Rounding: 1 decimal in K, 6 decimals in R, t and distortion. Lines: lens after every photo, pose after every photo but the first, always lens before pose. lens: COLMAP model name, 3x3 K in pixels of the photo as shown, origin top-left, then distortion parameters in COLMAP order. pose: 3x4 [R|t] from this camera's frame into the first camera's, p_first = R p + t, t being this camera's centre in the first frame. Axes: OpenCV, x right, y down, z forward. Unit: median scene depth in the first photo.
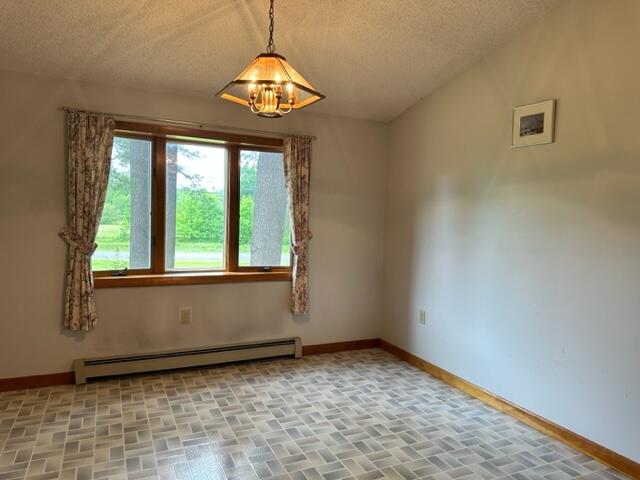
lens RADIAL K [[470.1, 0, 320.0], [0, 470.1, 240.0], [0, 0, 1]] dist [0.037028, -0.004885]
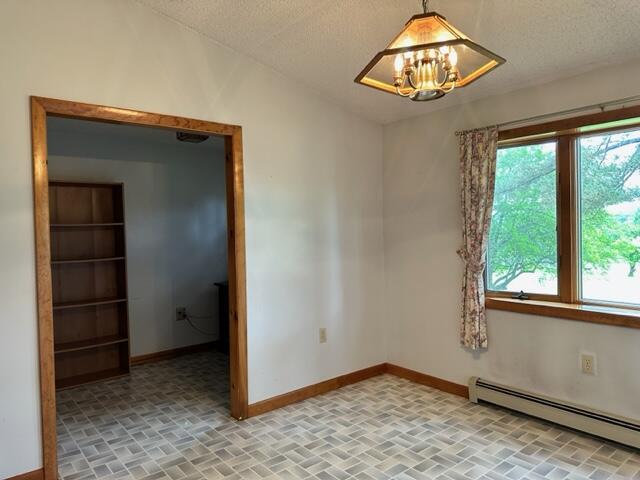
lens RADIAL K [[459.2, 0, 320.0], [0, 459.2, 240.0], [0, 0, 1]] dist [0.006784, -0.004925]
pose [[0.239073, -0.007134, -0.970975, 0.367276], [-0.023147, 0.999647, -0.013044, -0.018274], [0.970726, 0.025594, 0.238824, 0.454302]]
